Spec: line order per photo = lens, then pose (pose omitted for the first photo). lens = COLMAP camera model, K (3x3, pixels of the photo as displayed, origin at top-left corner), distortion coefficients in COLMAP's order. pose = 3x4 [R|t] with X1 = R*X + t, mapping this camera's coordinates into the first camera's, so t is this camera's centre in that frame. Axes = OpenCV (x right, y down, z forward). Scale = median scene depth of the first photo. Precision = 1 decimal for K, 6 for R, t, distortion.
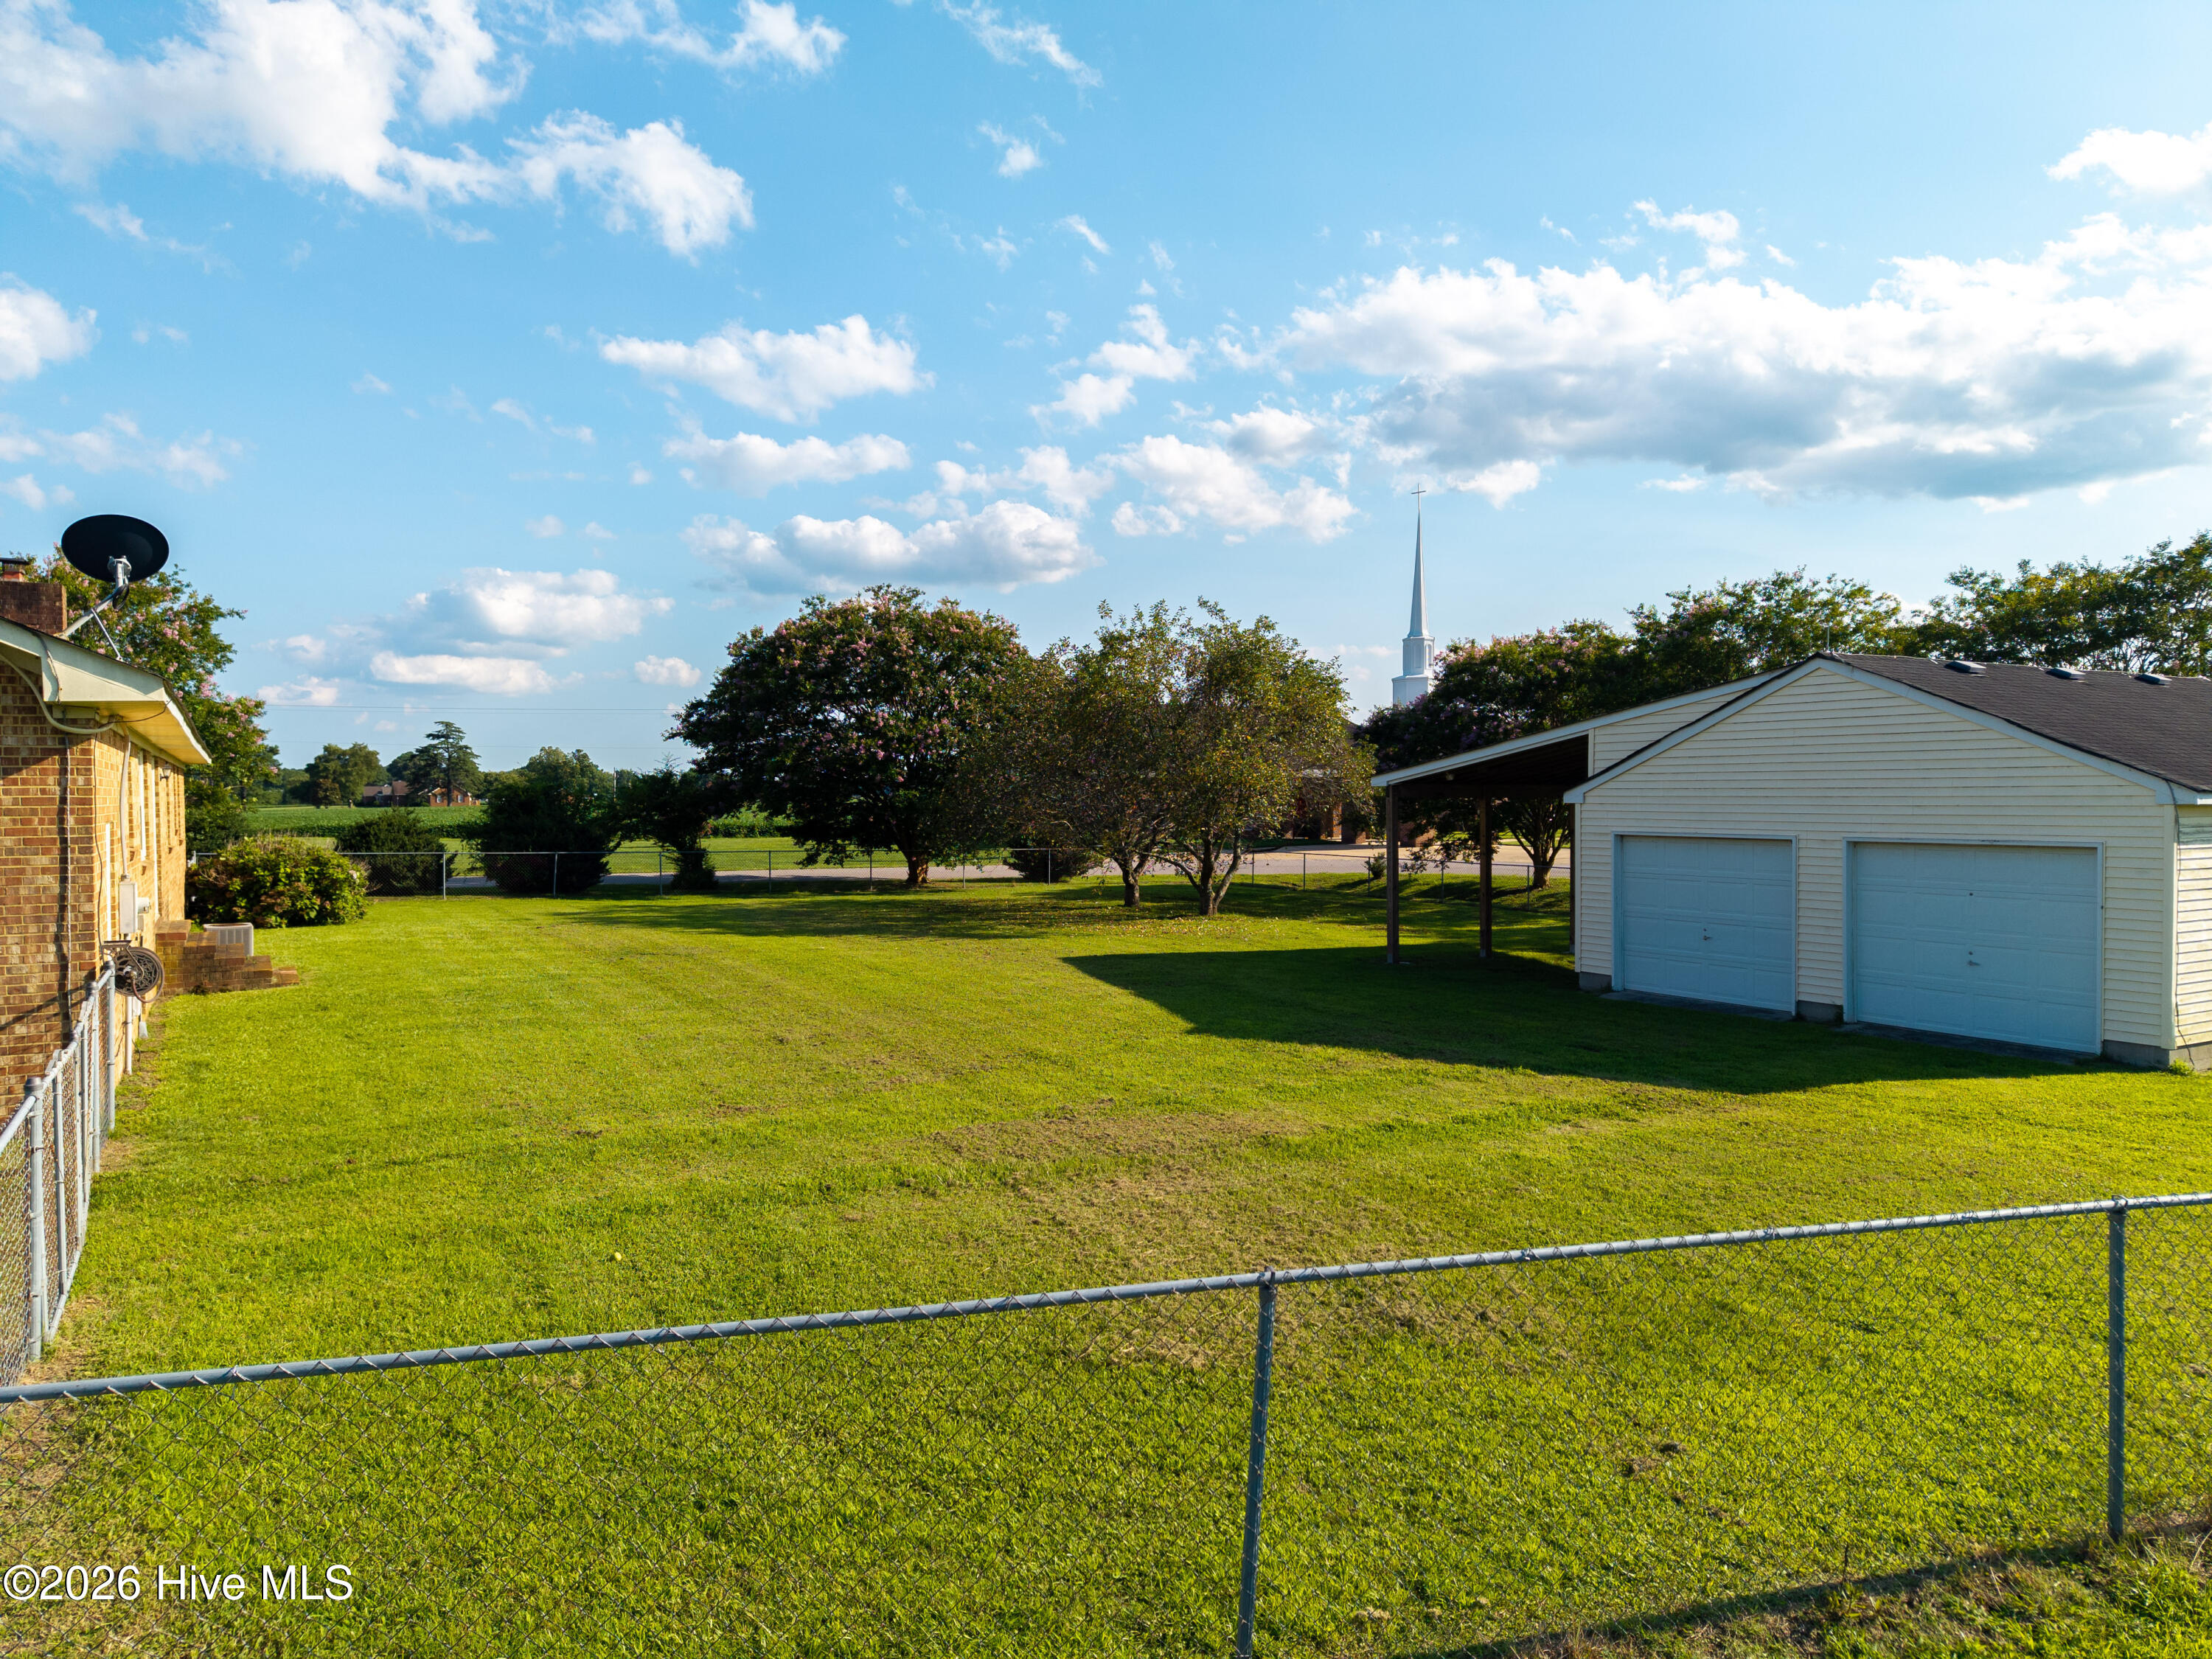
lens RADIAL K [[1495.0, 0, 1106.0], [0, 1495.0, 829.5], [0, 0, 1]] dist [0.056901, -0.065368]
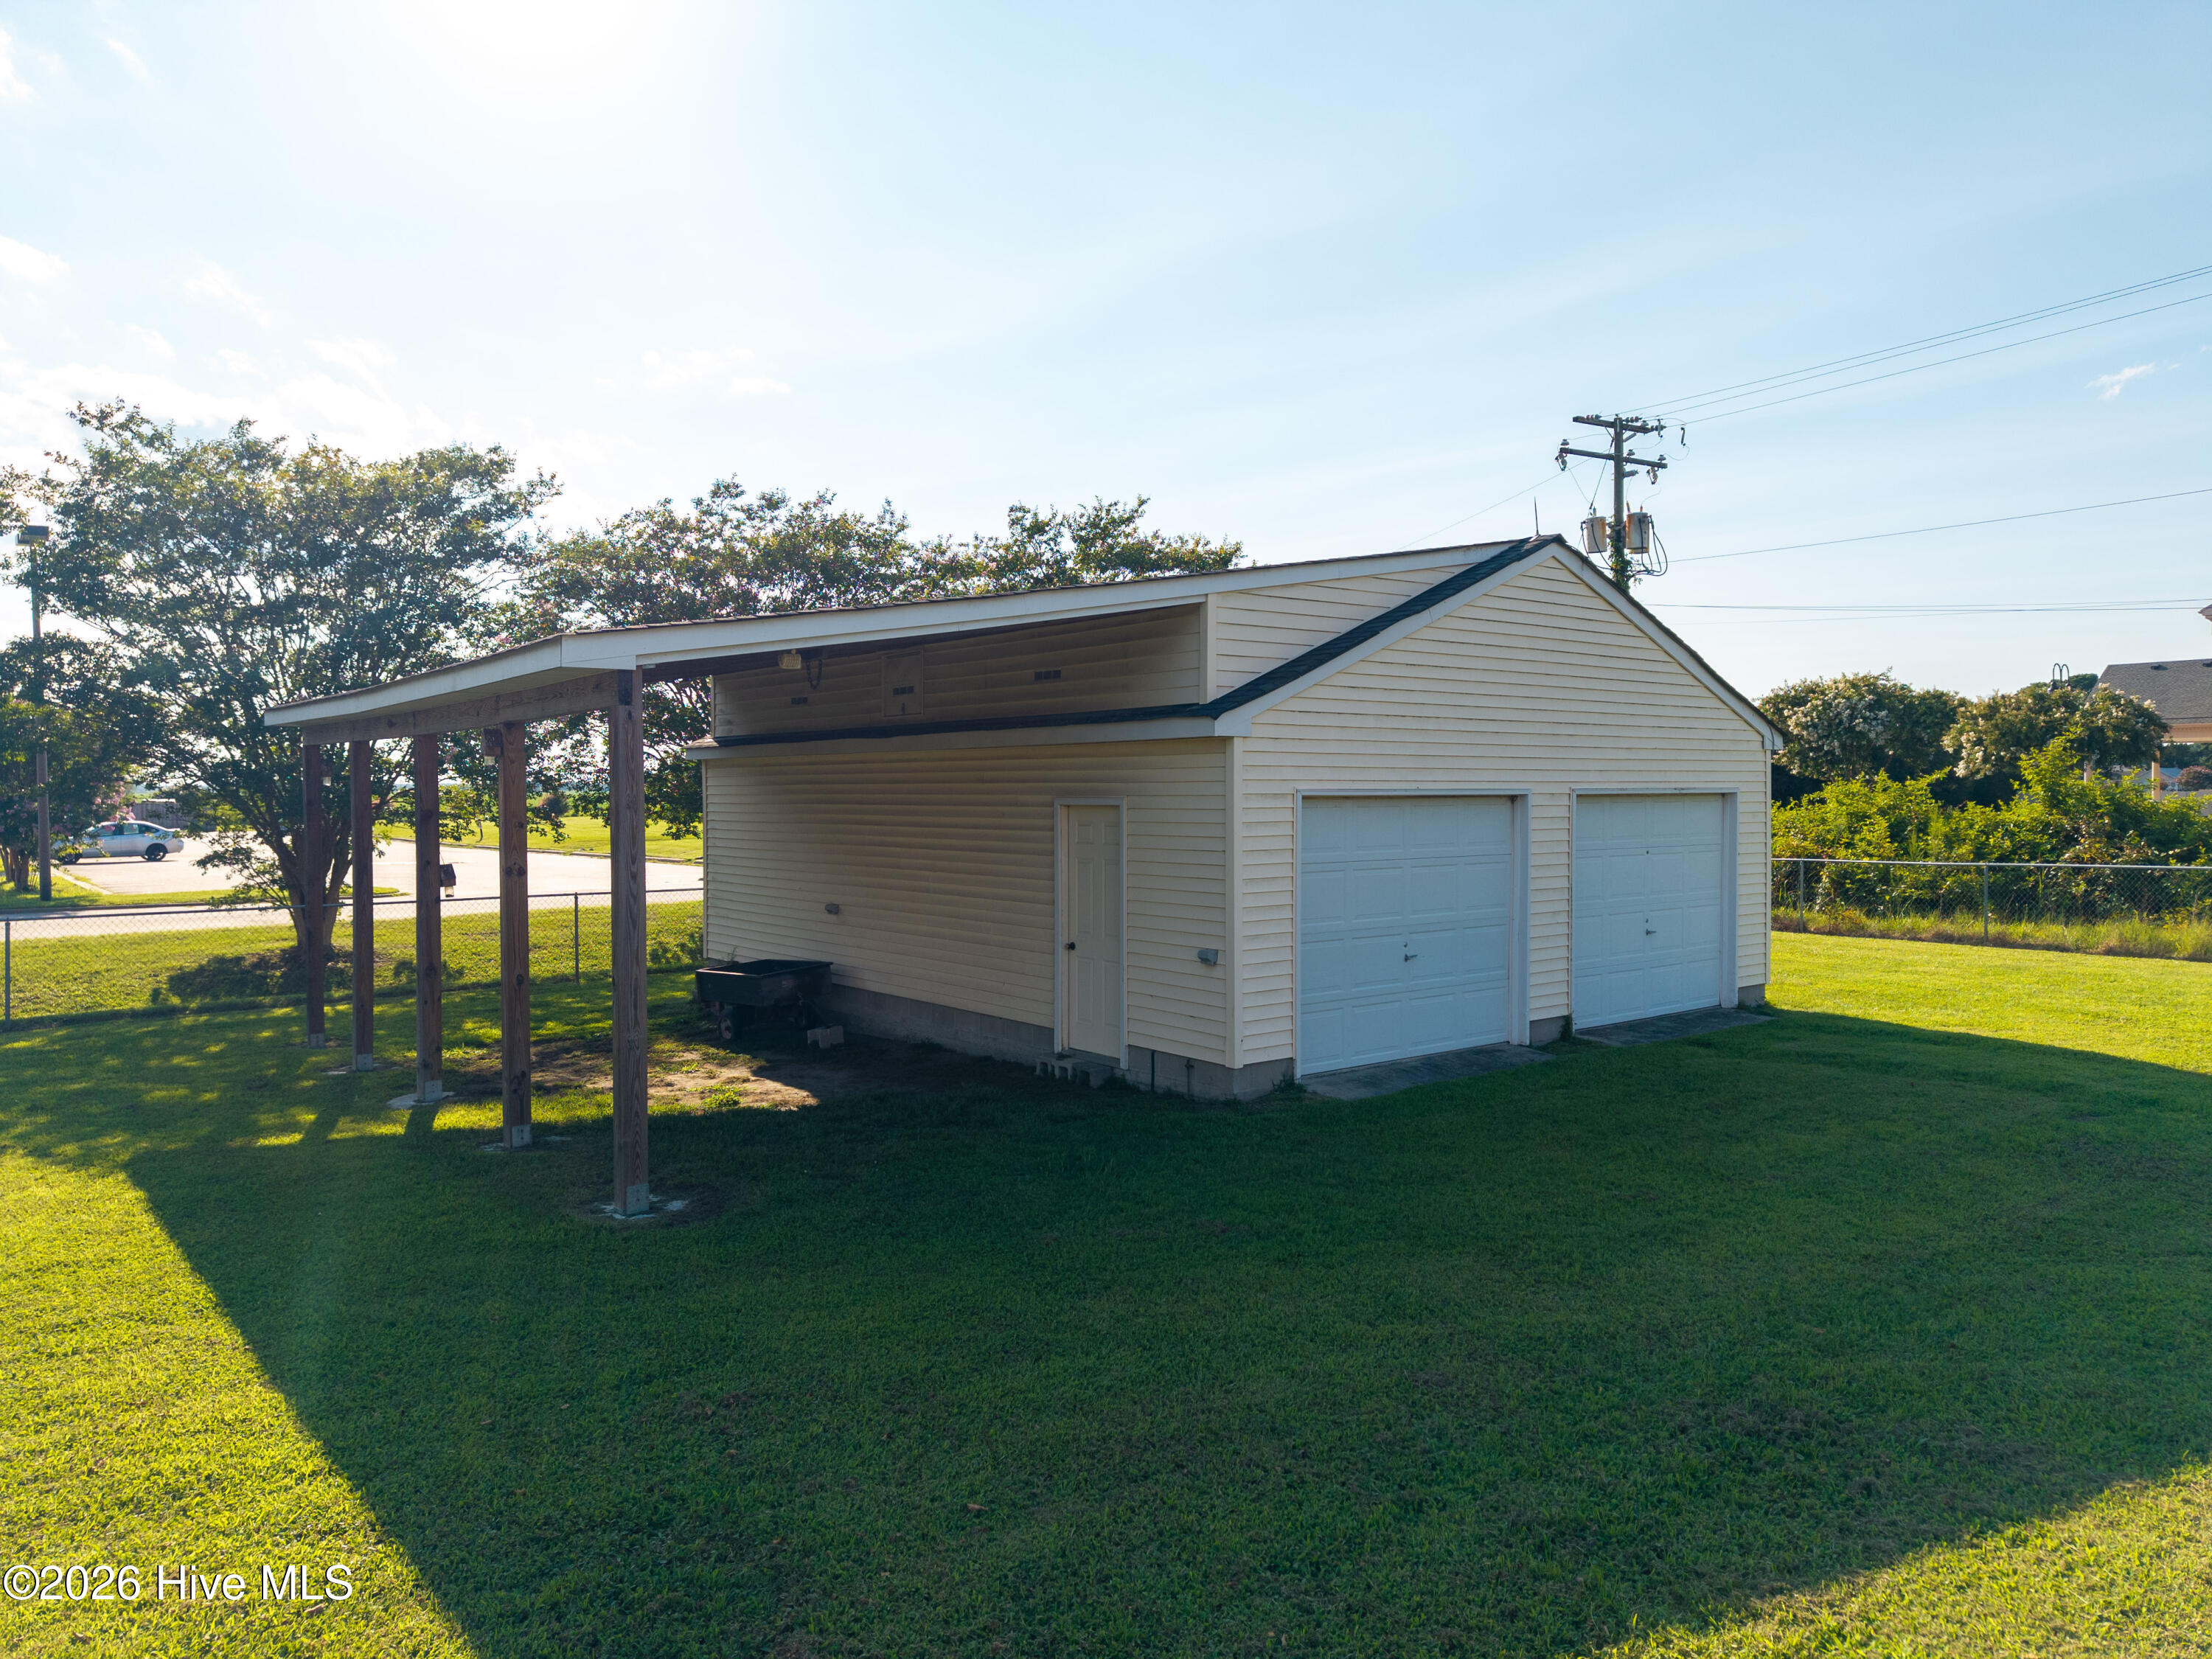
lens RADIAL K [[1497.3, 0, 1106.0], [0, 1497.3, 829.5], [0, 0, 1]] dist [0.057245, -0.064920]
pose [[-0.127655, -0.031037, 0.991333, -0.206152], [0.022920, 0.999151, 0.034233, -0.005625], [-0.991554, 0.027091, -0.126835, 1.252890]]
